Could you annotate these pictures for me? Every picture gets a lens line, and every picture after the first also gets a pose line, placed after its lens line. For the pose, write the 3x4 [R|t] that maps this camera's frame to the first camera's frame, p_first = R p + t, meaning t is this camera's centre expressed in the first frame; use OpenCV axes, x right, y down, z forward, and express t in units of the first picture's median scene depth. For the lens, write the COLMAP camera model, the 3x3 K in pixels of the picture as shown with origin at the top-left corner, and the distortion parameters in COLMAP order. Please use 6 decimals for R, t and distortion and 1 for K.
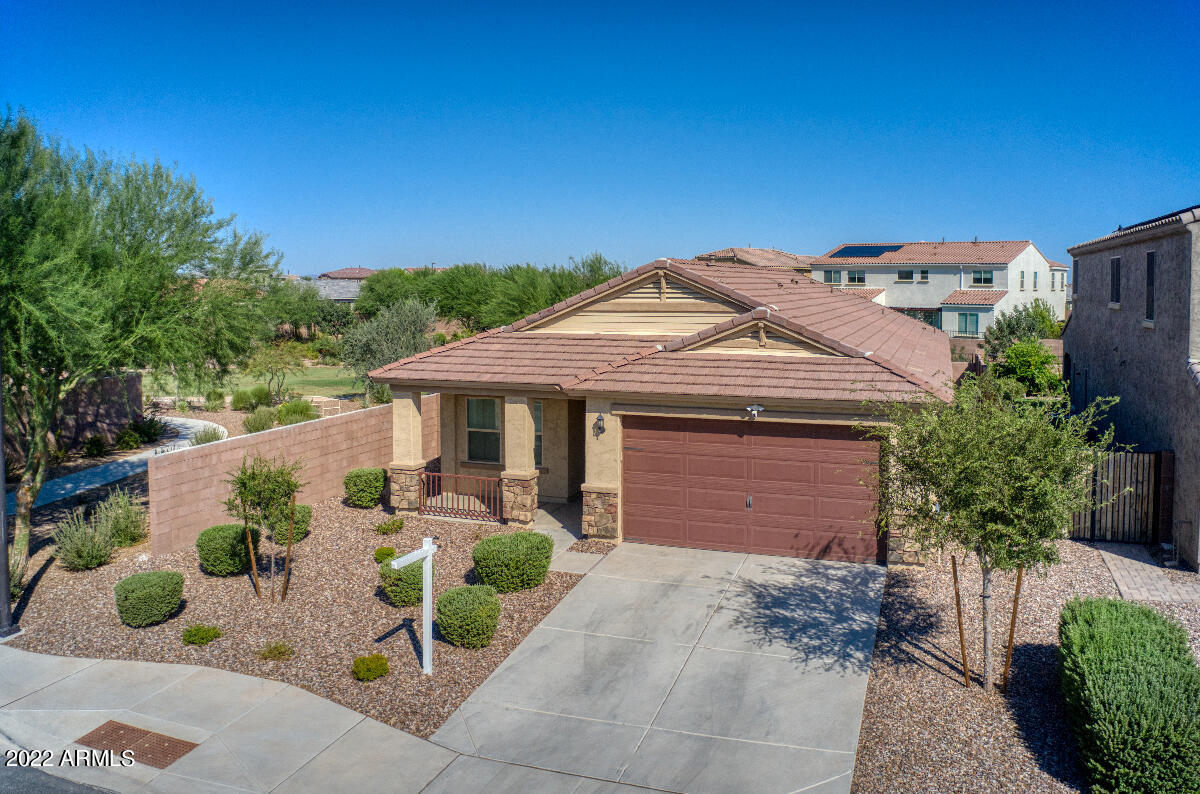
lens RADIAL K [[964.7, 0, 605.7], [0, 964.7, 269.5], [0, 0, 1]] dist [-0.091299, 0.002542]
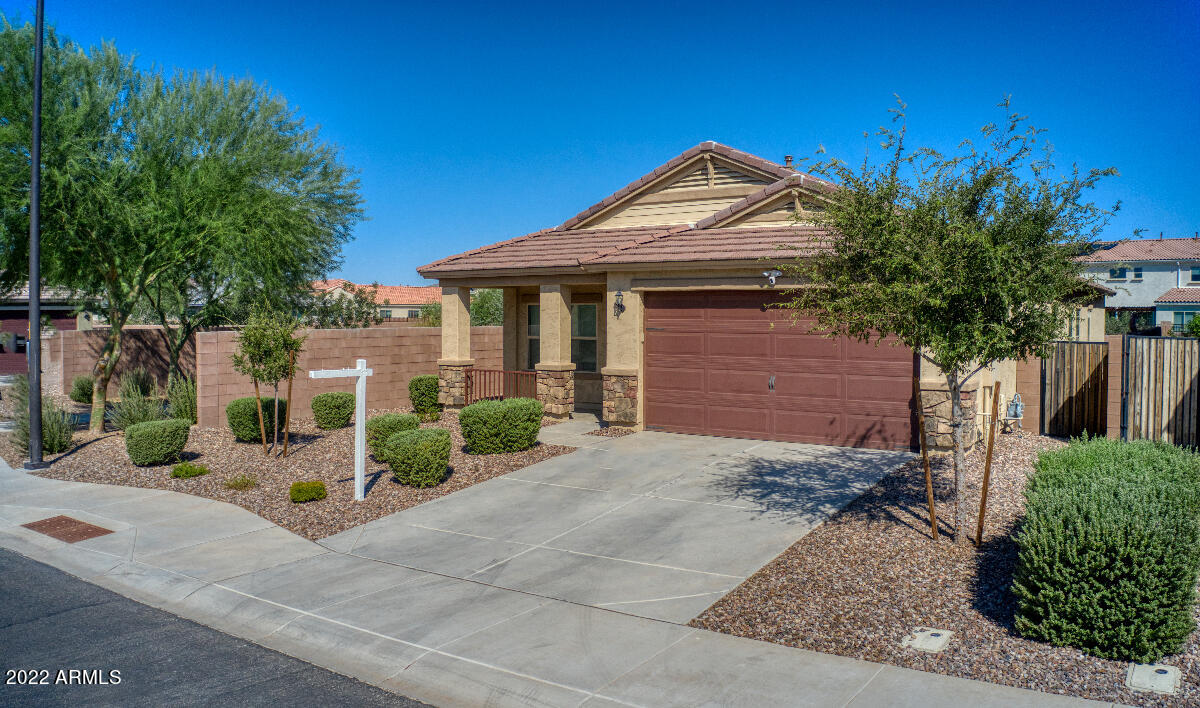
lens RADIAL K [[944.2, 0, 600.9], [0, 944.2, 325.8], [0, 0, 1]] dist [-0.103117, 0.000169]
pose [[0.967916, 0.009242, -0.251103, 0.206436], [-0.005234, 0.999848, 0.016622, 0.167976], [0.251218, -0.014775, 0.967818, 0.104412]]
